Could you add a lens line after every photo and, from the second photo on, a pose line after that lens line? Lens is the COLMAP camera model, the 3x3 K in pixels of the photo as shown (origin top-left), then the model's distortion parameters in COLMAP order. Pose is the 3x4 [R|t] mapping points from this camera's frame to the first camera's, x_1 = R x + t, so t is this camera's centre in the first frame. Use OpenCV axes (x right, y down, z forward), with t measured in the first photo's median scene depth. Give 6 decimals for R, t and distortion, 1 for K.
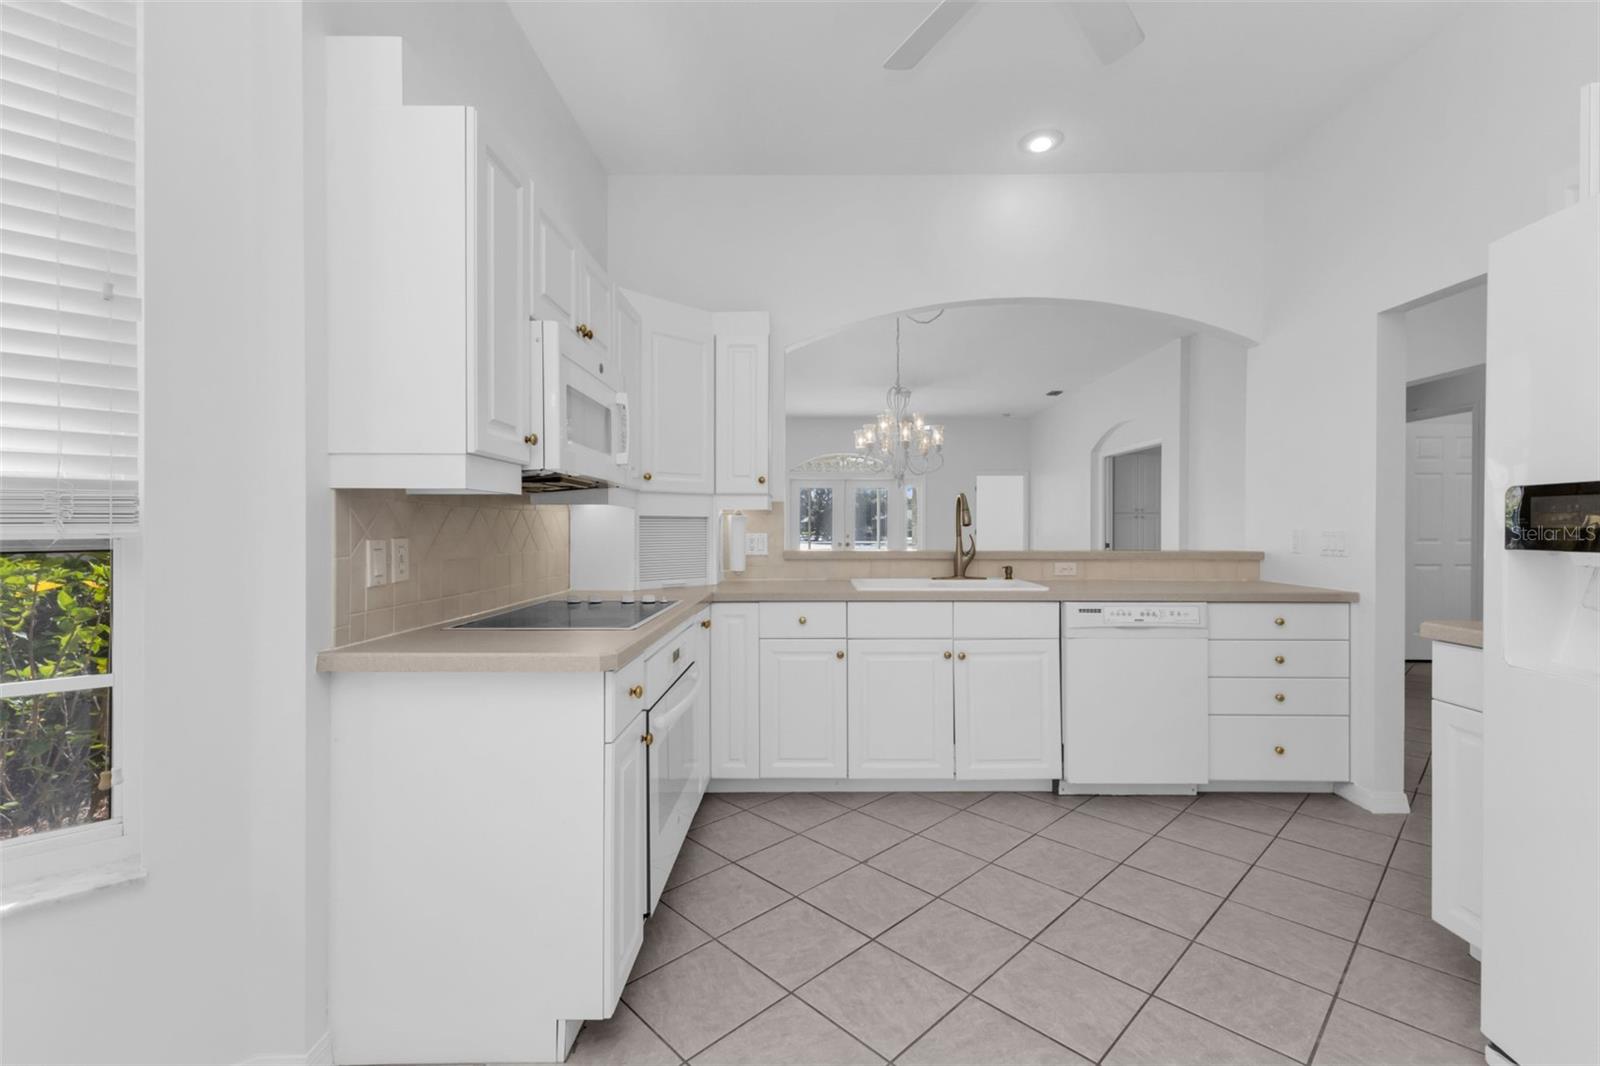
lens RADIAL K [[699.5, 0, 799.8], [0, 699.5, 527.2], [0, 0, 1]] dist [0.003481, 0.000384]
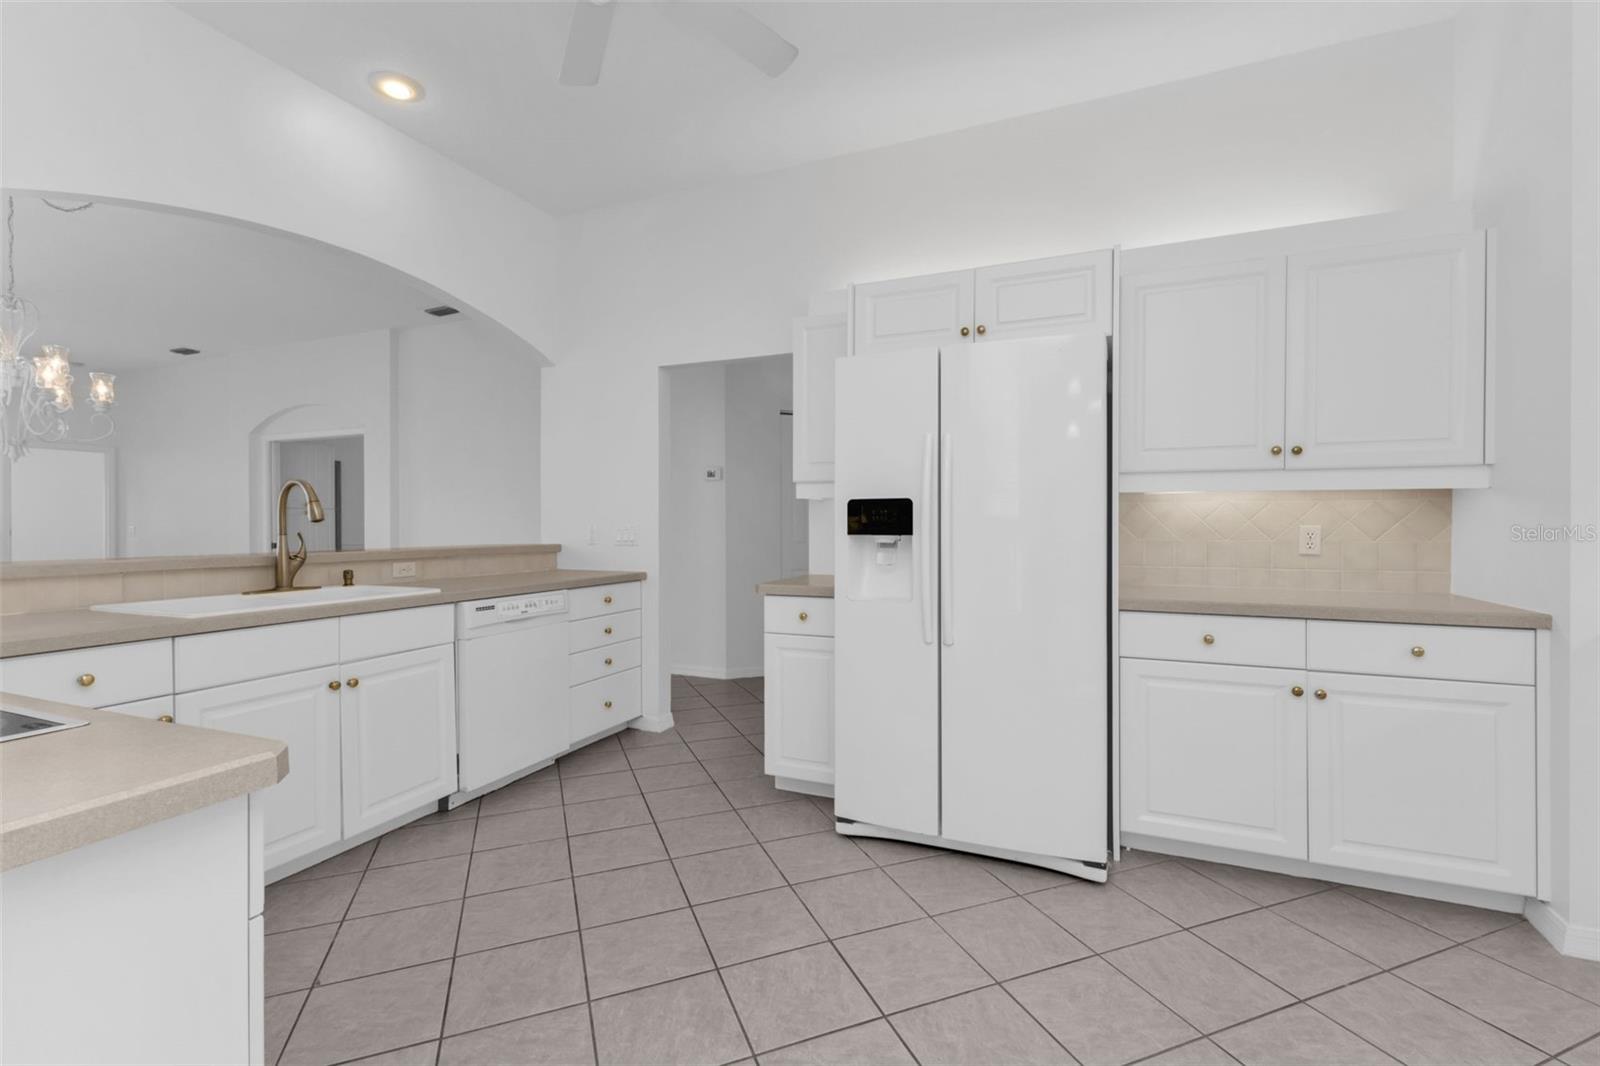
lens RADIAL K [[697.2, 0, 822.4], [0, 697.2, 526.4], [0, 0, 1]] dist [0.000274, 0.000061]
pose [[0.363689, -0.004307, 0.931510, -0.315275], [0.001982, 0.999991, 0.003850, 0.001856], [-0.931518, 0.000446, 0.363694, 0.202410]]
